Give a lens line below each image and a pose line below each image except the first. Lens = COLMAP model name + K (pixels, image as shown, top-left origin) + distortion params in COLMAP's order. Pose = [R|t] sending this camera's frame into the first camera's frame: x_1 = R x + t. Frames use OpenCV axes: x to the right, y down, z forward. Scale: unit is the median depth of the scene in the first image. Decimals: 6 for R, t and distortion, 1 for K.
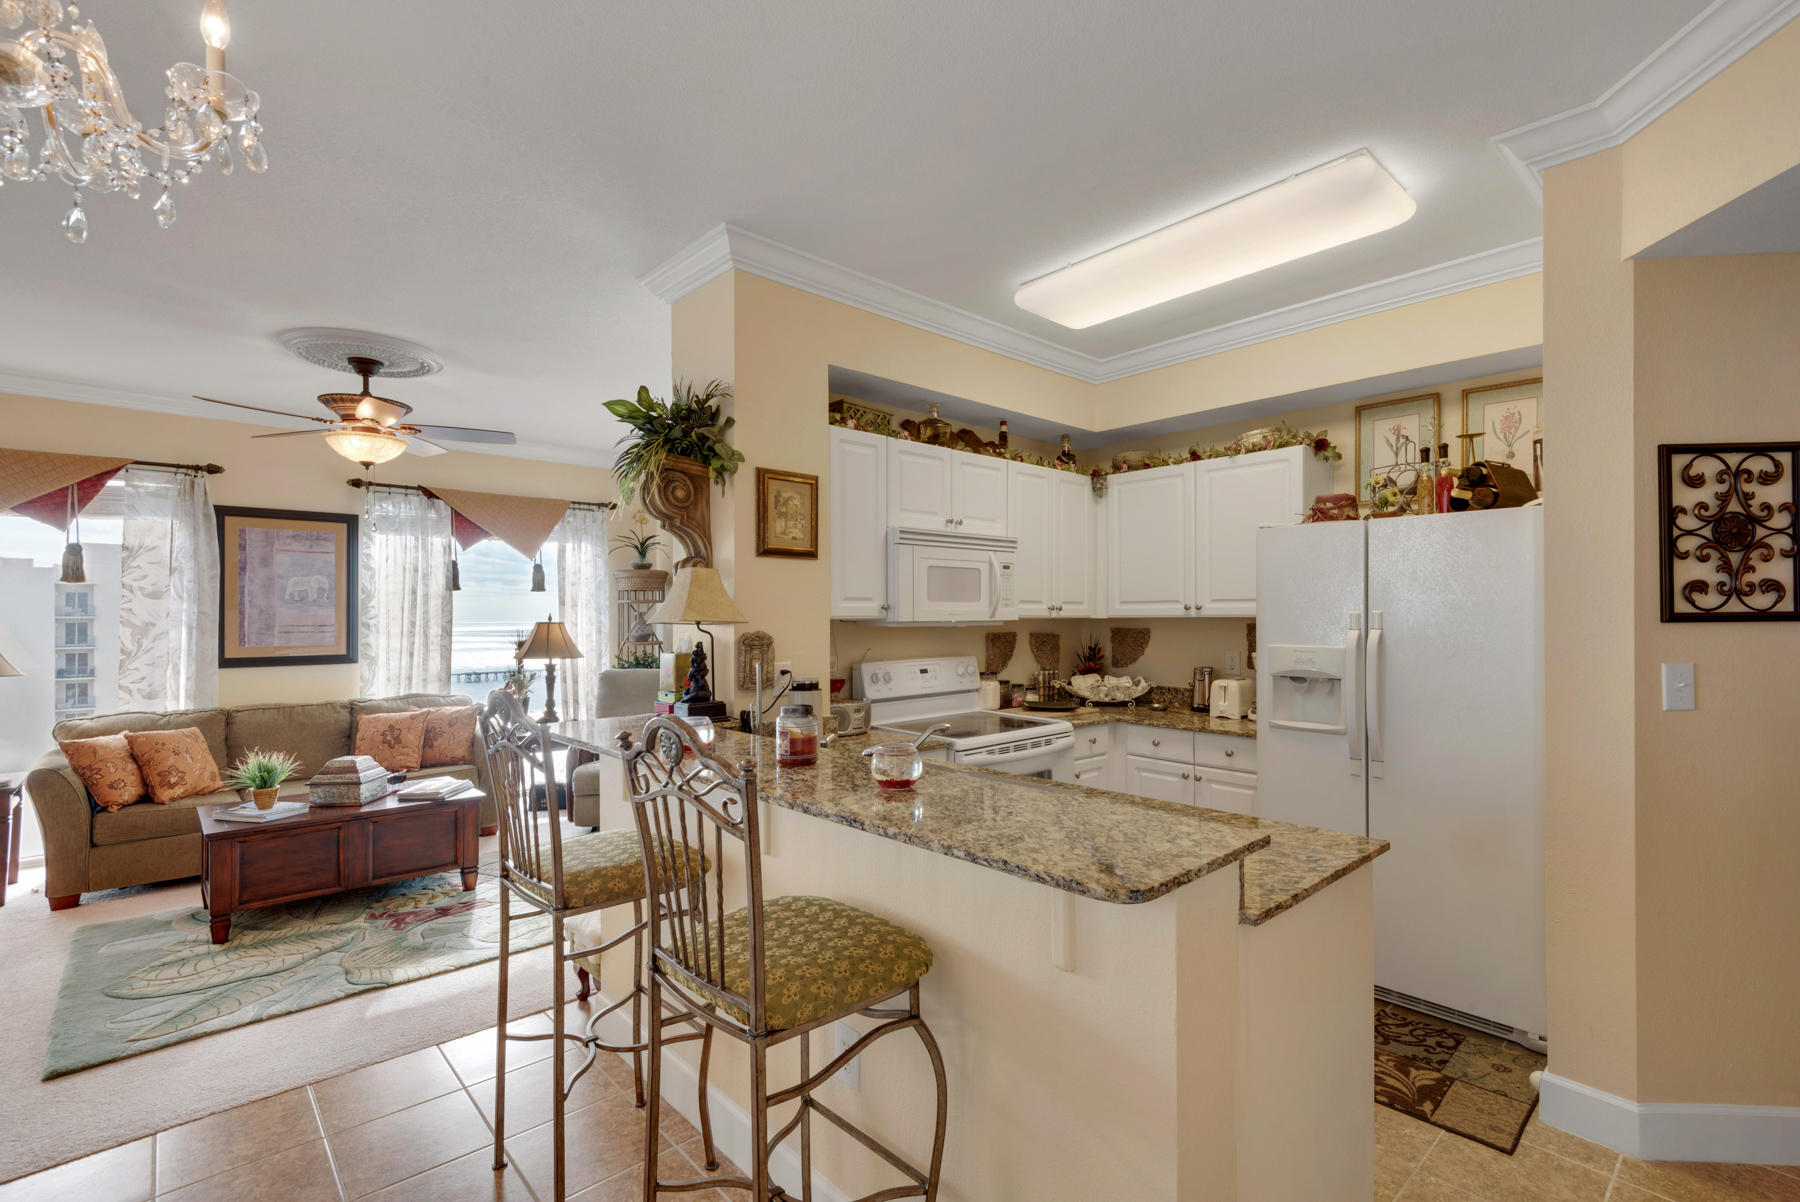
lens RADIAL K [[811.1, 0, 909.4], [0, 811.1, 610.0], [0, 0, 1]] dist [0.030251, -0.014544]
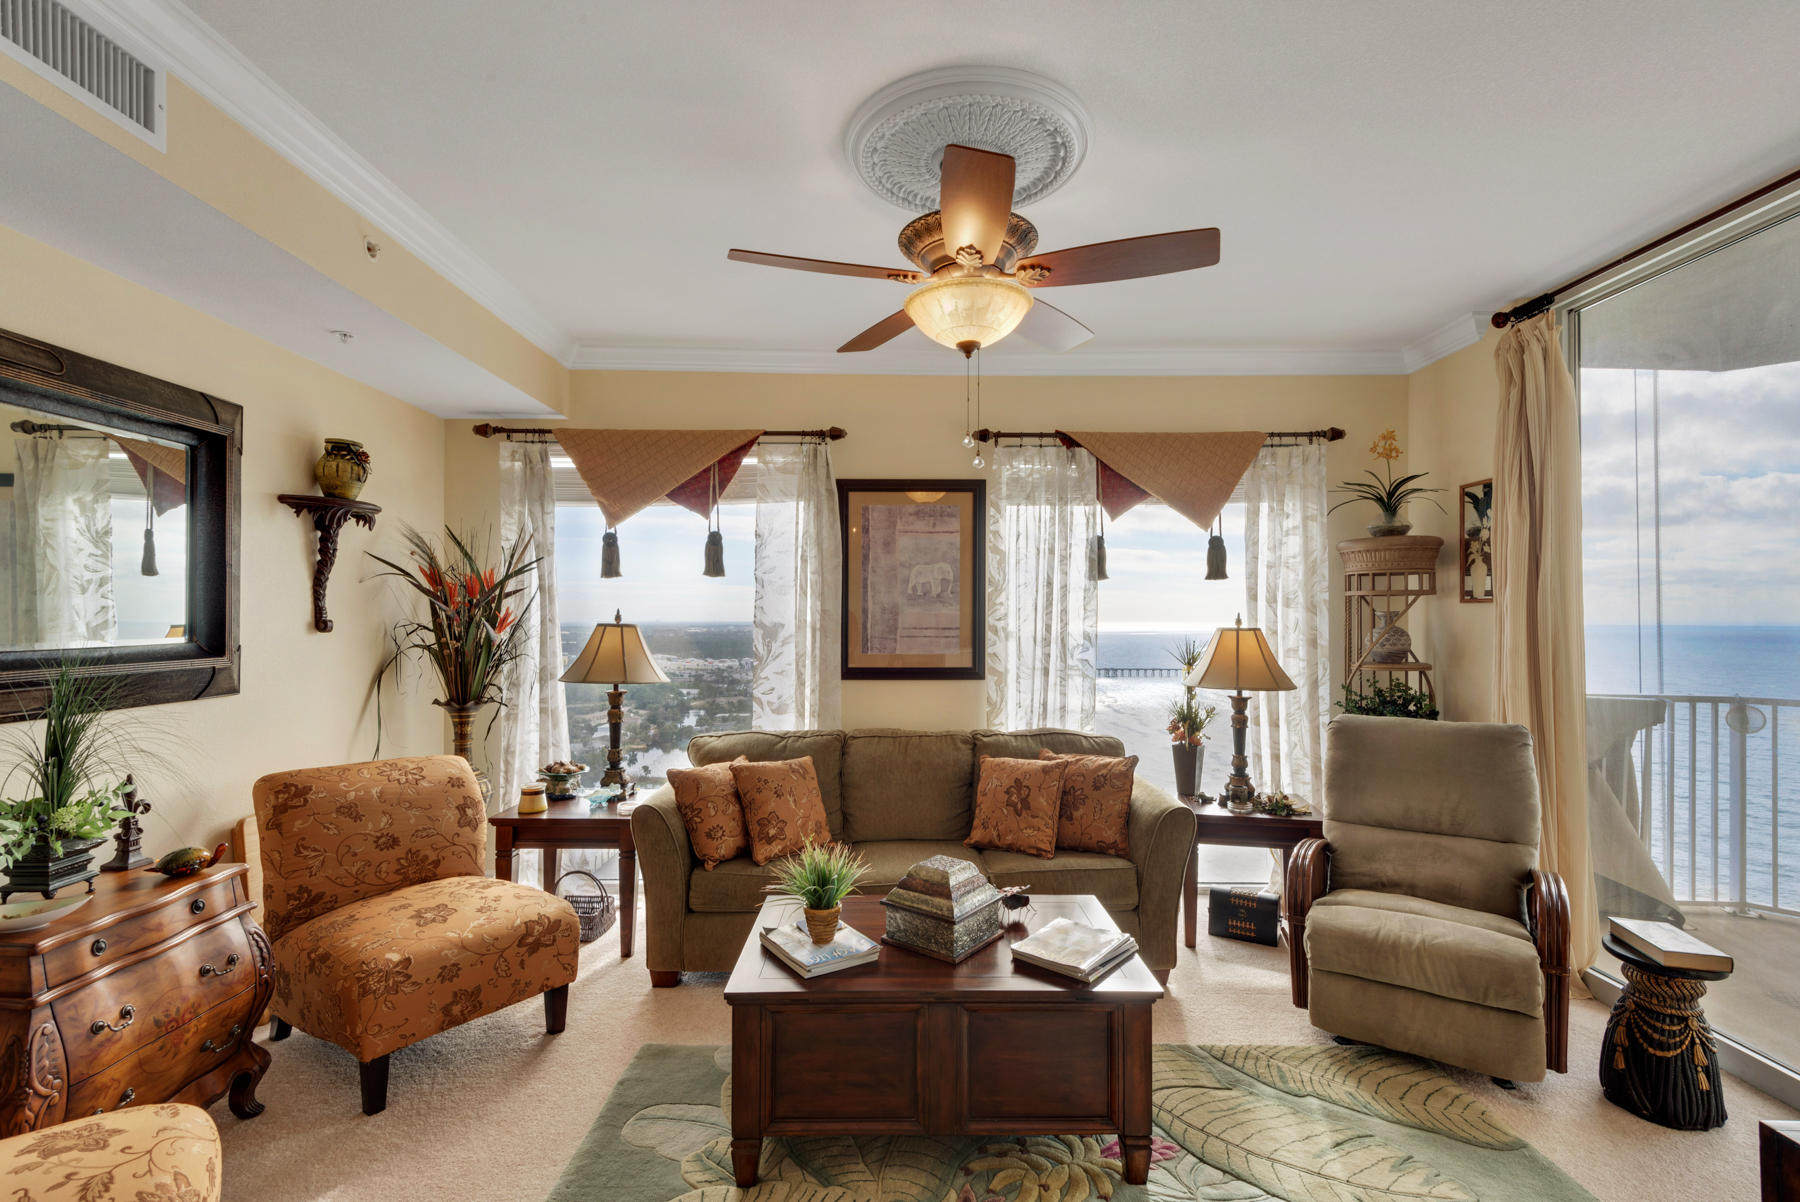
lens RADIAL K [[811.1, 0, 909.4], [0, 811.1, 610.0], [0, 0, 1]] dist [0.030251, -0.014544]
pose [[0.742565, 0.000146, -0.669774, -0.299636], [-0.000728, 1.000000, -0.000589, 0.002779], [0.669774, 0.000925, 0.742565, 0.529075]]
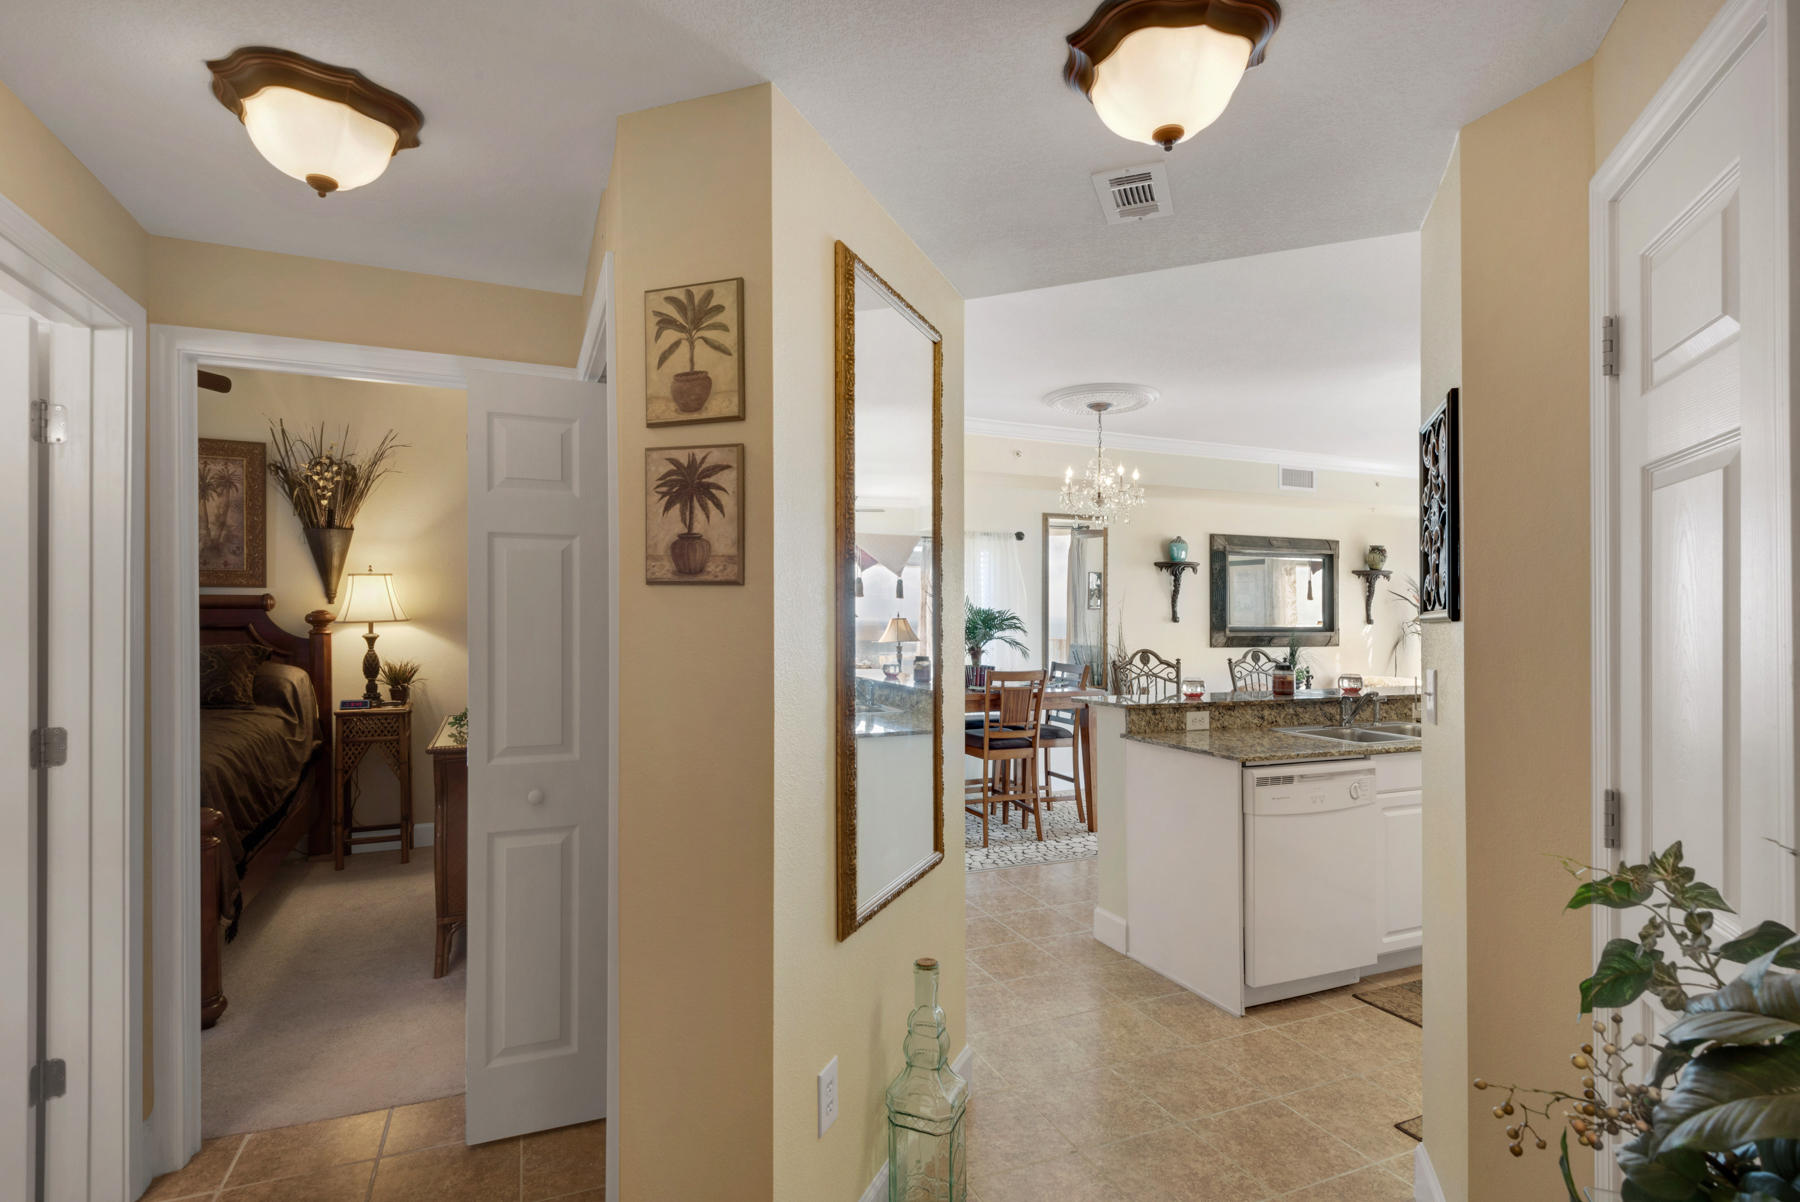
lens RADIAL K [[891.9, 0, 898.8], [0, 891.9, 609.5], [0, 0, 1]] dist [0.051361, -0.033975]
pose [[-0.324289, -0.005221, -0.945944, 1.019033], [0.001574, 0.999980, -0.006059, 0.000610], [0.945957, -0.003454, -0.324274, 0.389398]]
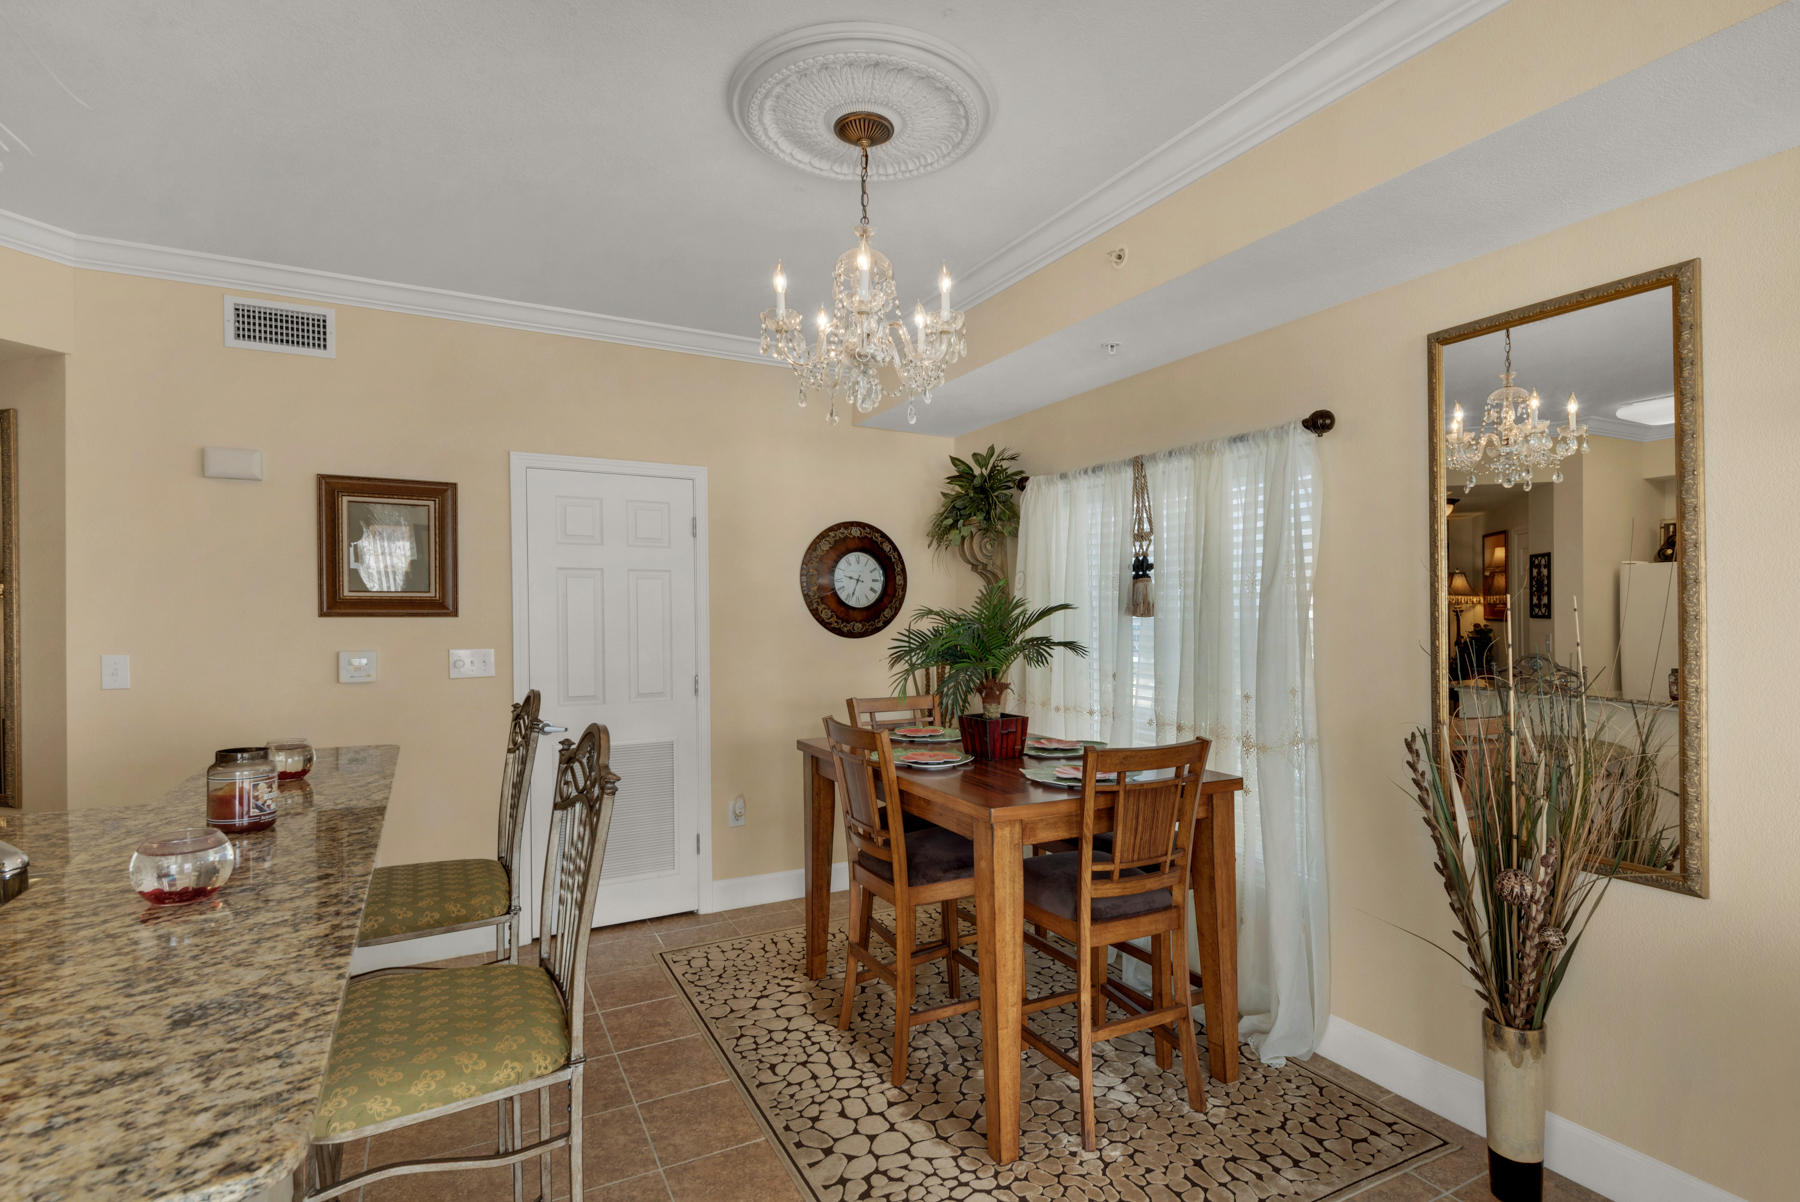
lens RADIAL K [[893.9, 0, 955.9], [0, 893.9, 596.8], [0, 0, 1]] dist [0.029876, -0.000401]
pose [[-0.976092, 0.003451, 0.217331, -0.449604], [-0.001772, 0.999714, -0.023832, 0.002005], [-0.217351, -0.023647, -0.975807, 0.777992]]
